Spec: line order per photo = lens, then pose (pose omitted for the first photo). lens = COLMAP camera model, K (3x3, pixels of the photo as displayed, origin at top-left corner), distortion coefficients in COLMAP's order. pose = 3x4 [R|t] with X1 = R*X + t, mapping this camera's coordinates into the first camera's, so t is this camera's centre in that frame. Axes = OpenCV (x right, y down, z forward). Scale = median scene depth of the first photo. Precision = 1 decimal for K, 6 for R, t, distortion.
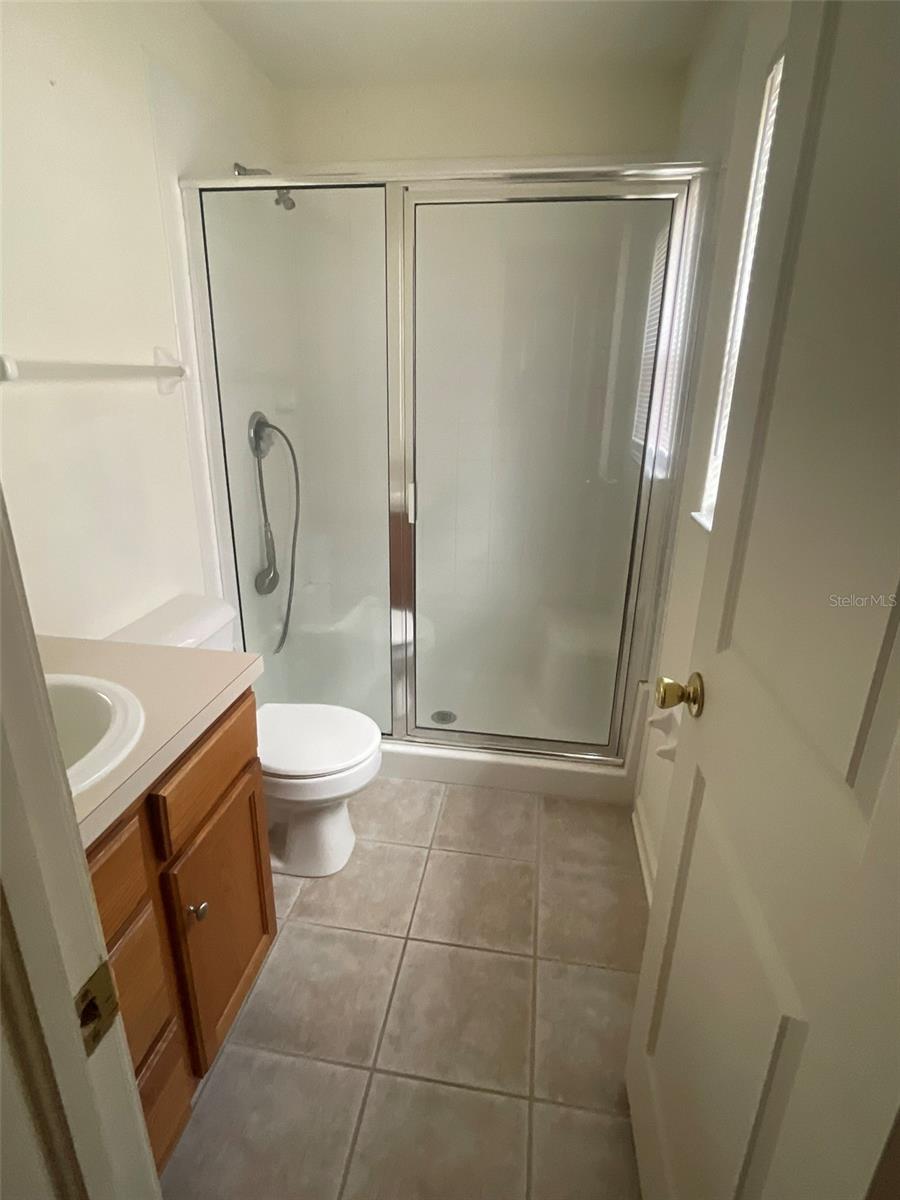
lens RADIAL K [[609.6, 0, 447.5], [0, 609.6, 600.0], [0, 0, 1]] dist [0.002338, -0.001181]
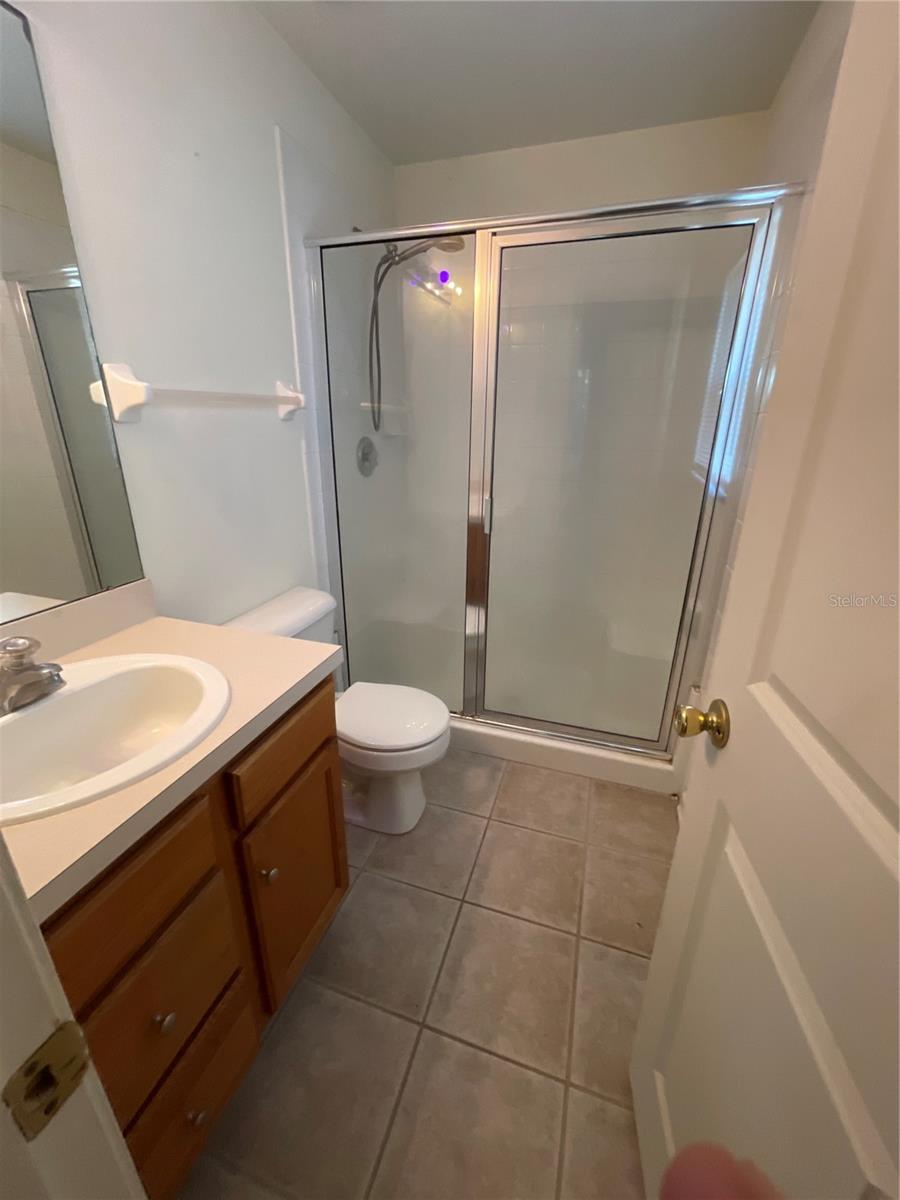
lens RADIAL K [[486.1, 0, 448.2], [0, 486.1, 600.1], [0, 0, 1]] dist [-0.002000, 0.000914]
pose [[0.987236, 0.047647, -0.151969, 0.016606], [-0.045937, 0.998836, 0.014740, -0.014311], [0.152494, -0.007571, 0.988275, 0.108920]]
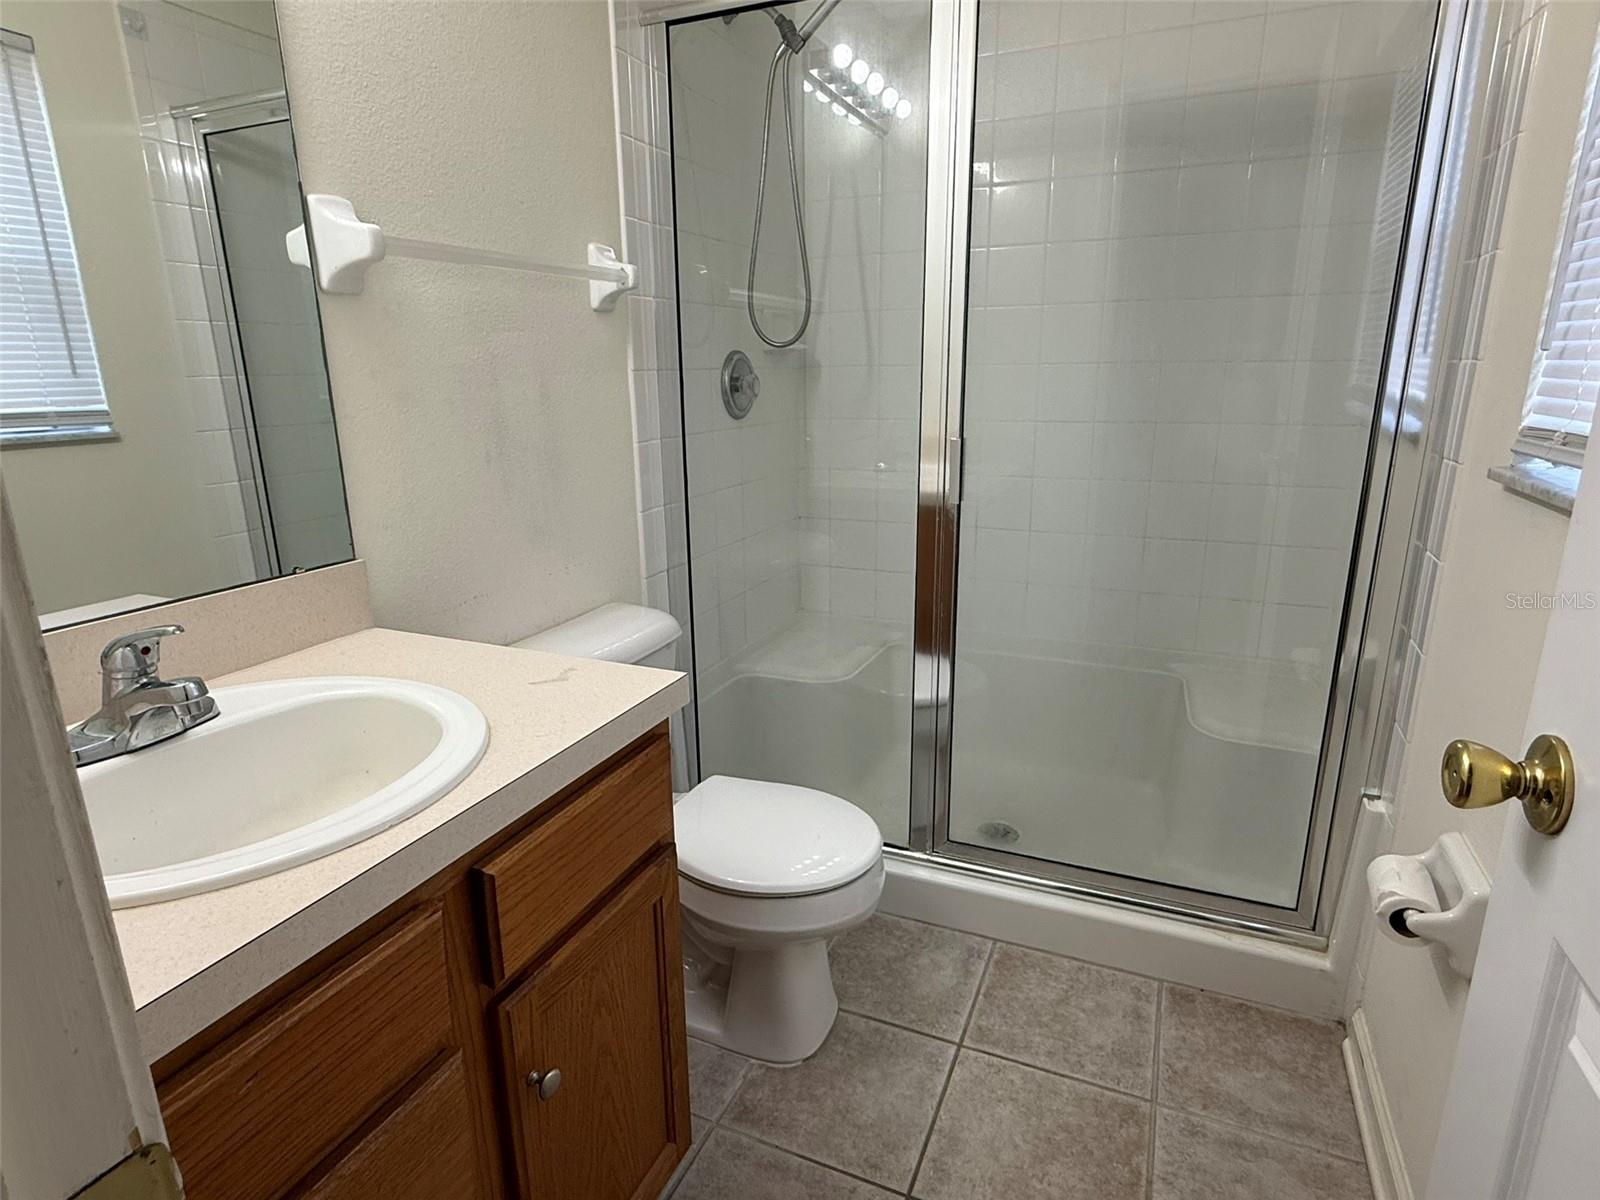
lens RADIAL K [[878.3, 0, 789.0], [0, 878.3, 606.0], [0, 0, 1]] dist [-0.004879, 0.002165]
pose [[0.965675, 0.039449, -0.256740, 0.015664], [-0.057009, 0.996489, -0.061313, 0.051901], [0.253420, 0.073845, 0.964534, 0.123948]]
